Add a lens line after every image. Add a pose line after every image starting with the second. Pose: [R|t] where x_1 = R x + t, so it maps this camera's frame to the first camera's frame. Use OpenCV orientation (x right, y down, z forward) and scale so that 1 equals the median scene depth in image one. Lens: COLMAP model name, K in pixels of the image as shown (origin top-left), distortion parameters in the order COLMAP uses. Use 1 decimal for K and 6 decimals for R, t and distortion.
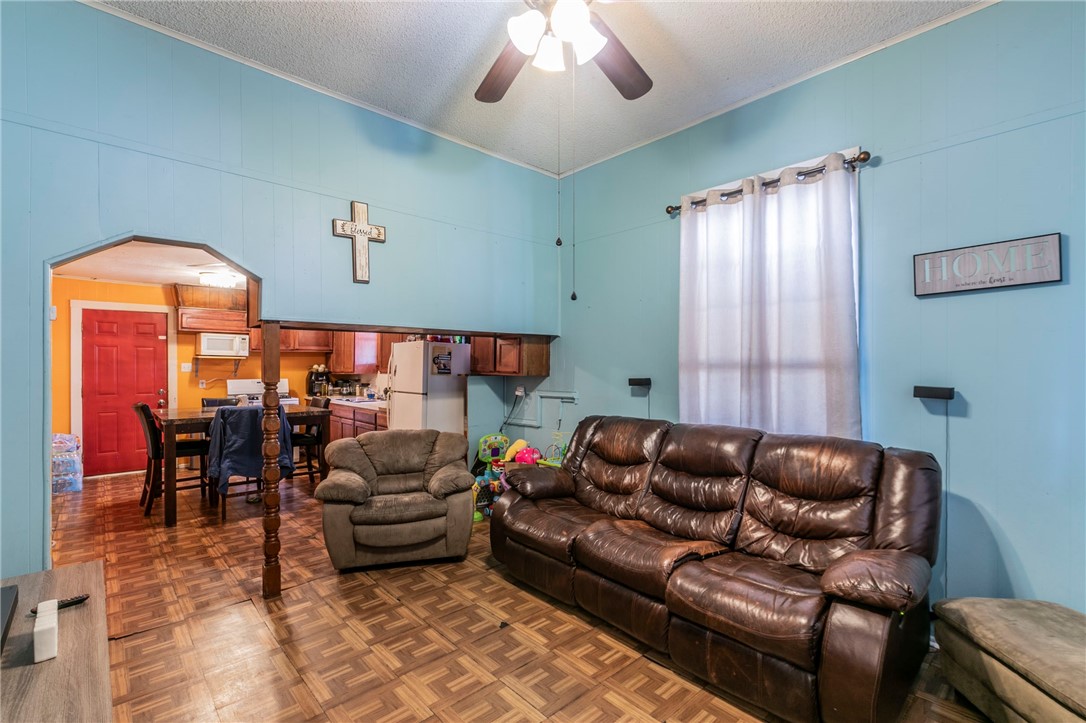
lens RADIAL K [[489.3, 0, 549.8], [0, 489.3, 362.5], [0, 0, 1]] dist [-0.000283, -0.000353]
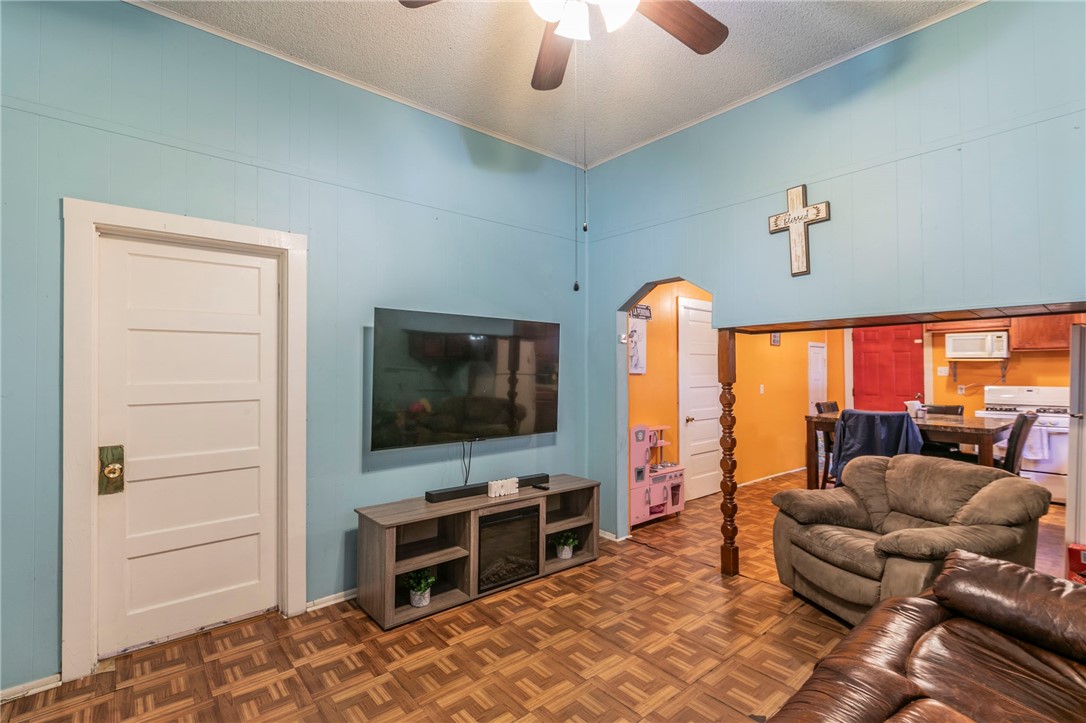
lens RADIAL K [[502.9, 0, 543.0], [0, 502.9, 361.5], [0, 0, 1]] dist [0.003737, 0.000474]
pose [[-0.052703, -0.018028, -0.998448, 0.297948], [0.006206, 0.999812, -0.018380, 0.004650], [0.998591, -0.007165, -0.052581, 0.310513]]
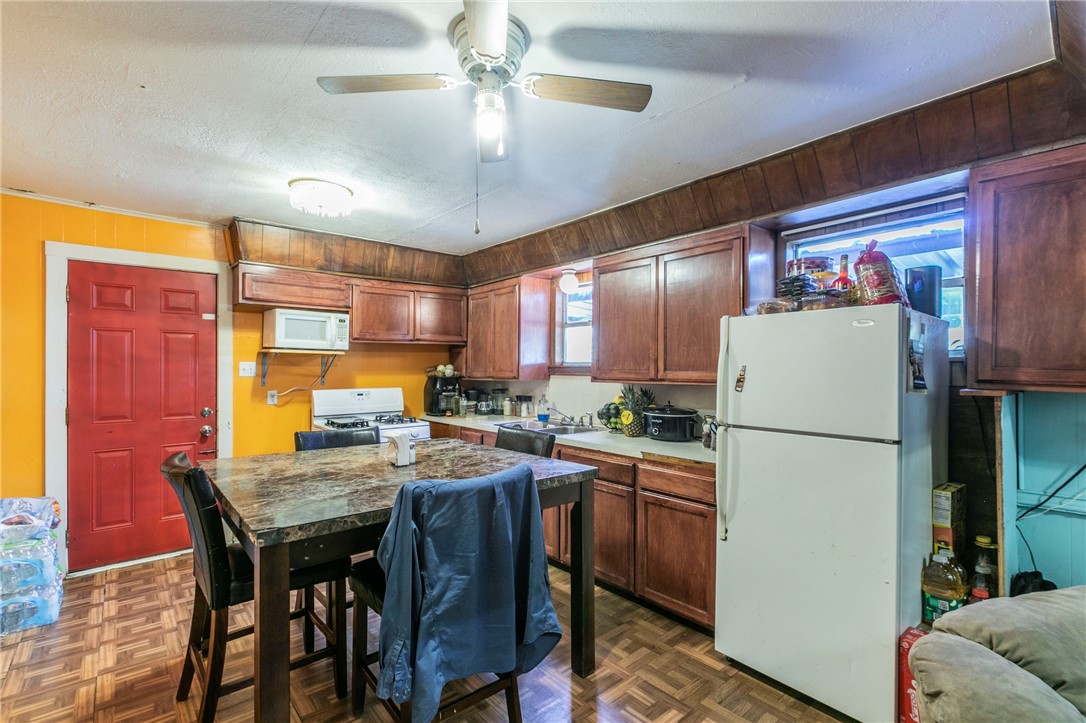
lens RADIAL K [[502.9, 0, 543.0], [0, 502.9, 361.5], [0, 0, 1]] dist [0.003737, 0.000474]
pose [[0.998931, 0.002211, -0.046163, -0.404484], [-0.002373, 0.999991, -0.003471, 0.002290], [0.046155, 0.003577, 0.998928, 0.464865]]
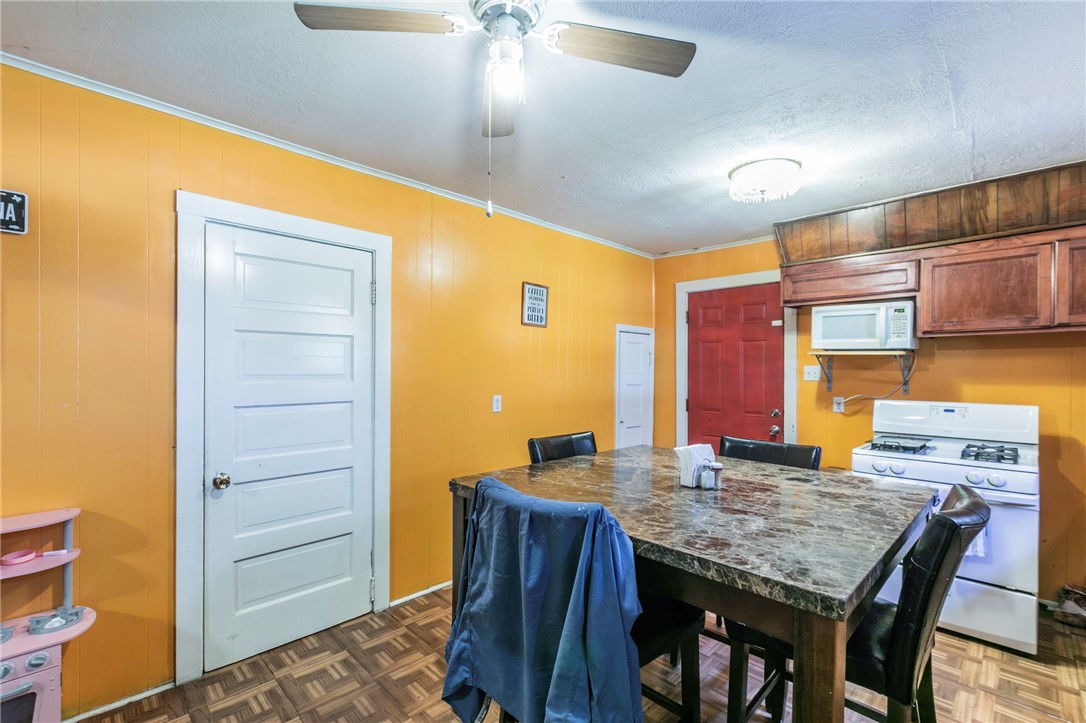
lens RADIAL K [[481.3, 0, 540.9], [0, 481.3, 370.6], [0, 0, 1]] dist [0.003272, 0.000285]
pose [[0.027254, 0.004080, -0.999620, -0.222331], [-0.001660, 0.999990, 0.004037, 0.005881], [0.999627, 0.001549, 0.027261, 0.747452]]
